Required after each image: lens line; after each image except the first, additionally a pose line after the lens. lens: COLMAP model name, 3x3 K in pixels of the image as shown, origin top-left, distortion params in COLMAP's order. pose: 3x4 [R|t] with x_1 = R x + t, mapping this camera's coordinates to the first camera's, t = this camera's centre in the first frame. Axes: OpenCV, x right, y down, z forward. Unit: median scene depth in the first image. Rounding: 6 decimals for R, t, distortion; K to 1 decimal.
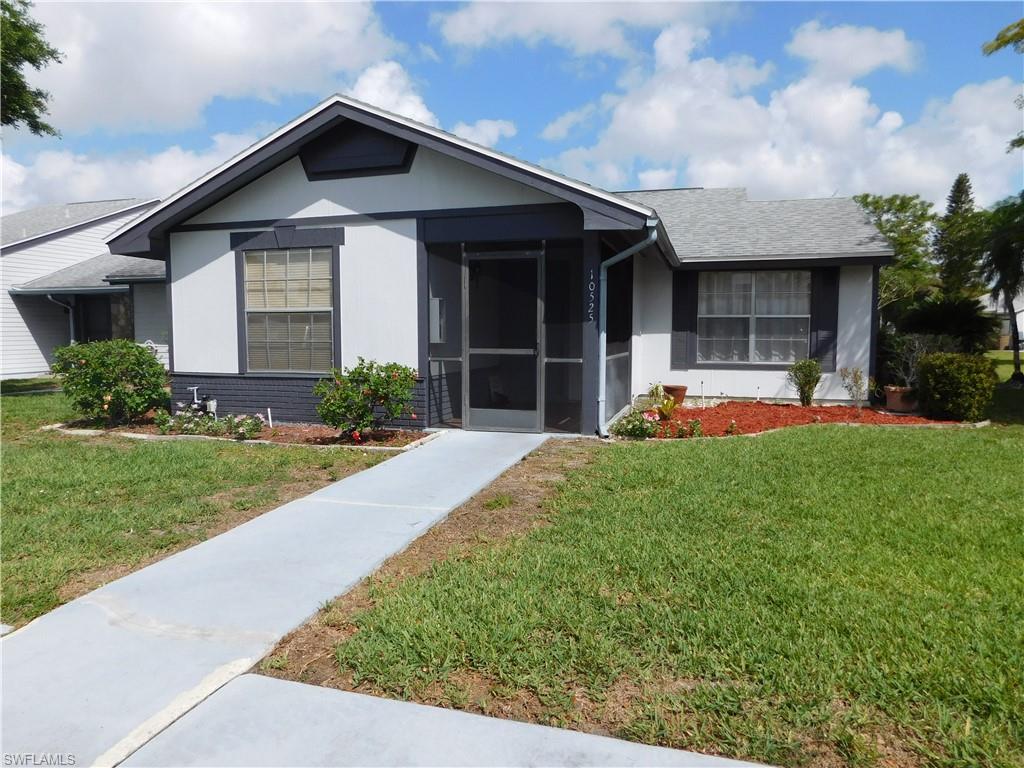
lens RADIAL K [[675.8, 0, 512.0], [0, 675.8, 384.0], [0, 0, 1]] dist [-0.023270, -0.000039]
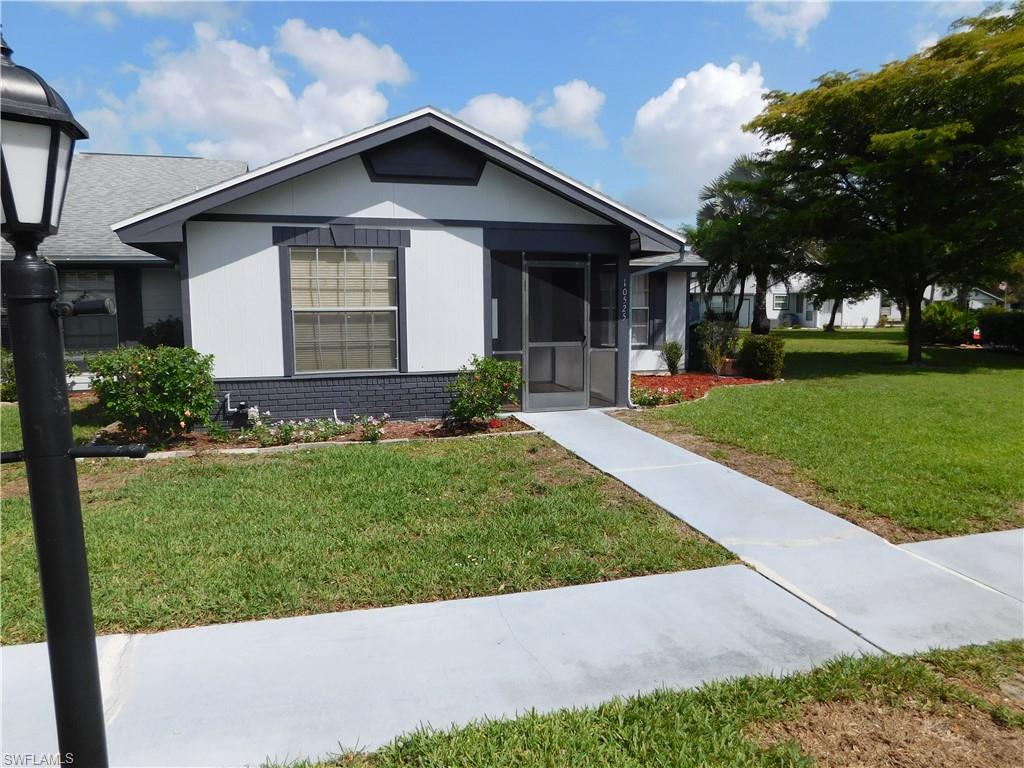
lens RADIAL K [[675.8, 0, 512.0], [0, 675.8, 384.0], [0, 0, 1]] dist [-0.023270, -0.000039]
pose [[0.838686, -0.066436, 0.540548, -0.685562], [0.045914, 0.997623, 0.051376, -0.040805], [-0.542676, -0.018269, 0.839743, 0.031518]]
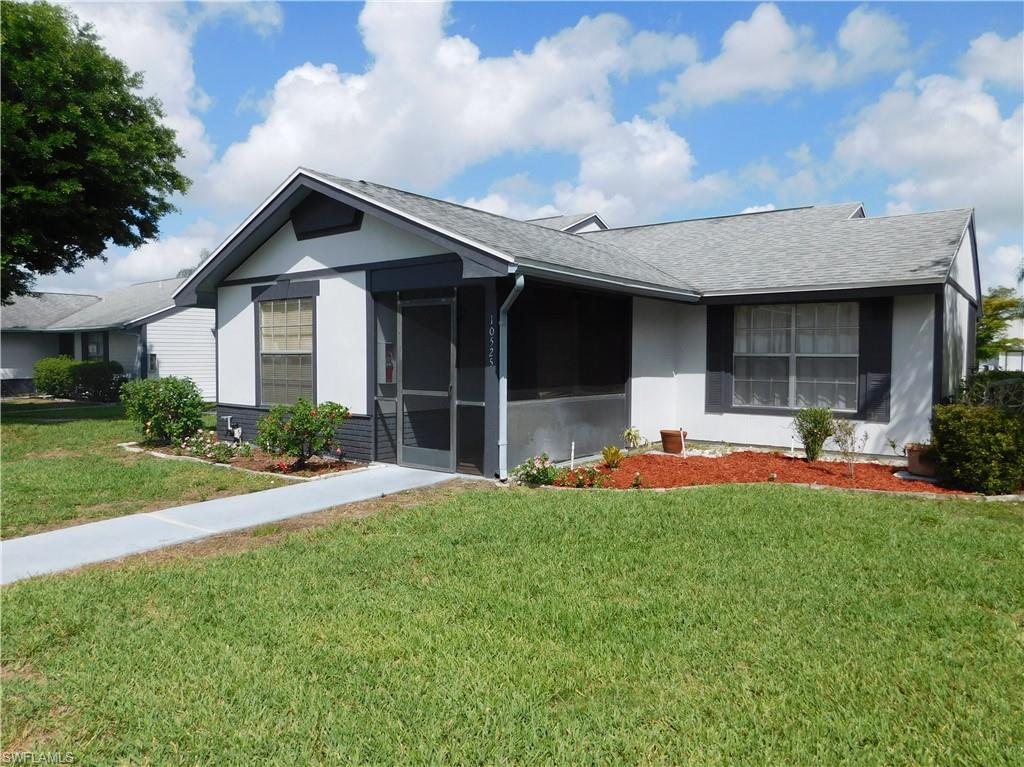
lens RADIAL K [[692.5, 0, 512.0], [0, 692.5, 383.5], [0, 0, 1]] dist [-0.005732, -0.001376]
pose [[0.932652, 0.016317, -0.360407, 0.467375], [-0.031717, 0.998817, -0.036856, -0.025692], [0.359379, 0.045805, 0.932067, 0.038473]]
